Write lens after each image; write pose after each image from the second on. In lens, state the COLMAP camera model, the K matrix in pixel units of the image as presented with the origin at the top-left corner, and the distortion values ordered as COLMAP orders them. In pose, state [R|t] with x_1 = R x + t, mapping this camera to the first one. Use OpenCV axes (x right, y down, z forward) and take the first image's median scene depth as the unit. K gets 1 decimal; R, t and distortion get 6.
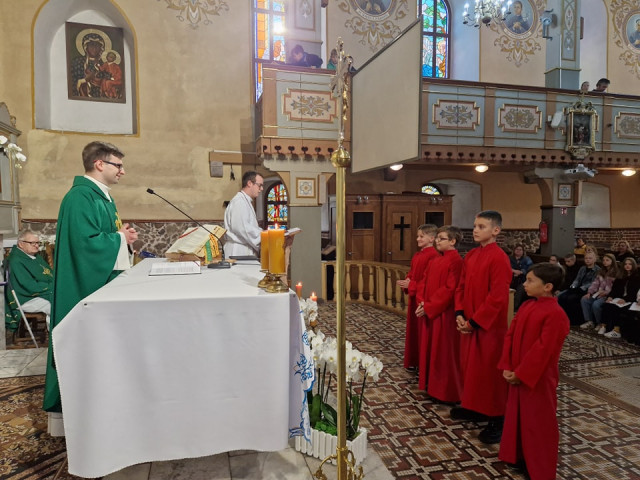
lens RADIAL K [[429.1, 0, 319.2], [0, 429.1, 239.5], [0, 0, 1]] dist [0.069182, -0.051926]
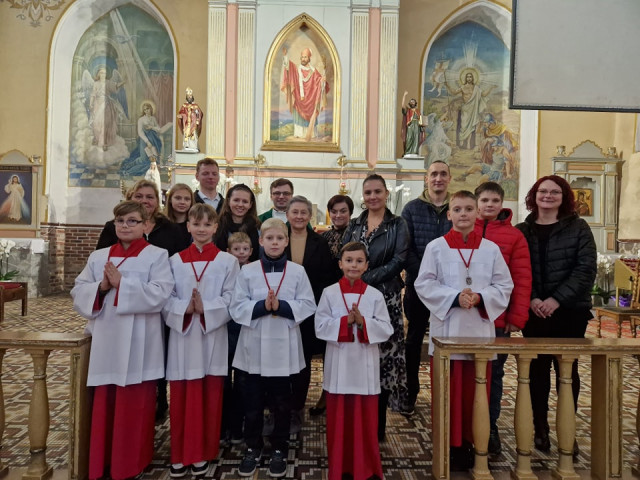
lens RADIAL K [[429.1, 0, 319.3], [0, 429.1, 238.5], [0, 0, 1]] dist [0.069182, -0.051926]
pose [[-0.255425, -0.022572, -0.966565, 0.533039], [-0.078157, 0.996938, -0.002627, 0.009990], [0.963665, 0.074873, -0.256407, 0.560484]]
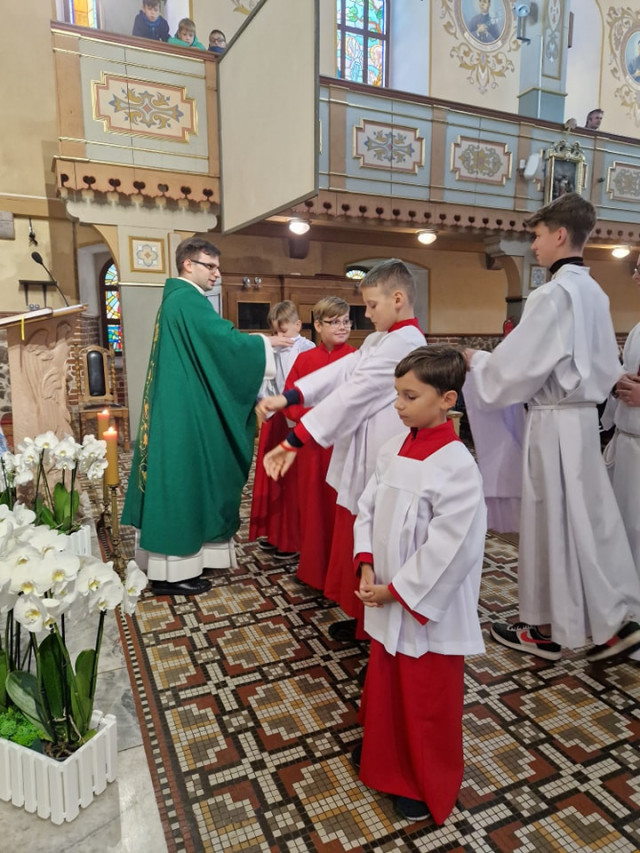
lens RADIAL K [[571.9, 0, 326.2], [0, 571.9, 420.8], [0, 0, 1]] dist [0.069182, -0.051926]
pose [[0.985708, -0.021239, 0.167116, 0.066993], [0.003089, 0.994132, 0.108127, 0.021228], [-0.168432, -0.106066, 0.979990, 0.122632]]
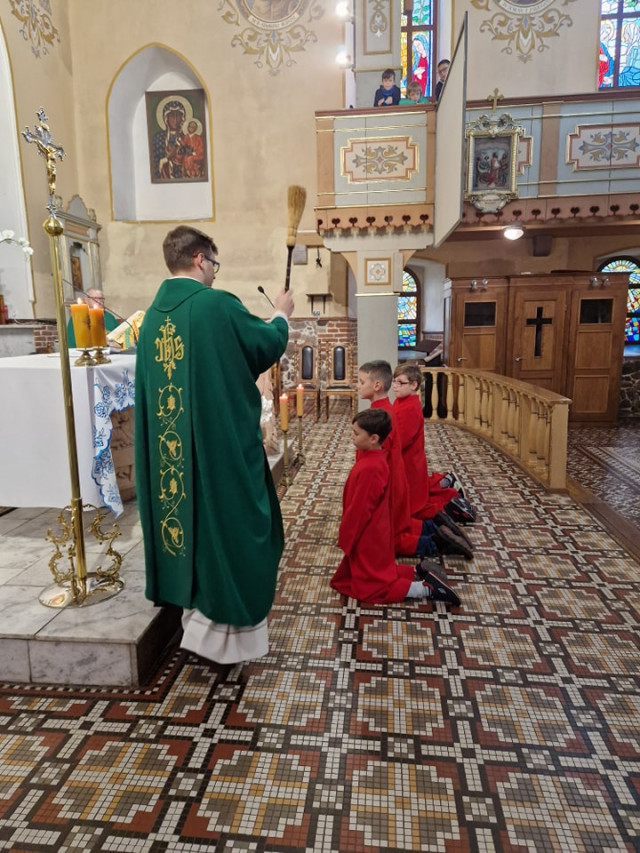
lens RADIAL K [[569.0, 0, 330.7], [0, 569.0, 419.2], [0, 0, 1]] dist [0.066312, -0.051810]
pose [[0.931357, 0.045892, -0.361204, 0.244230], [-0.003640, 0.993149, 0.116796, 0.021923], [0.364089, -0.107463, 0.925144, -0.014671]]
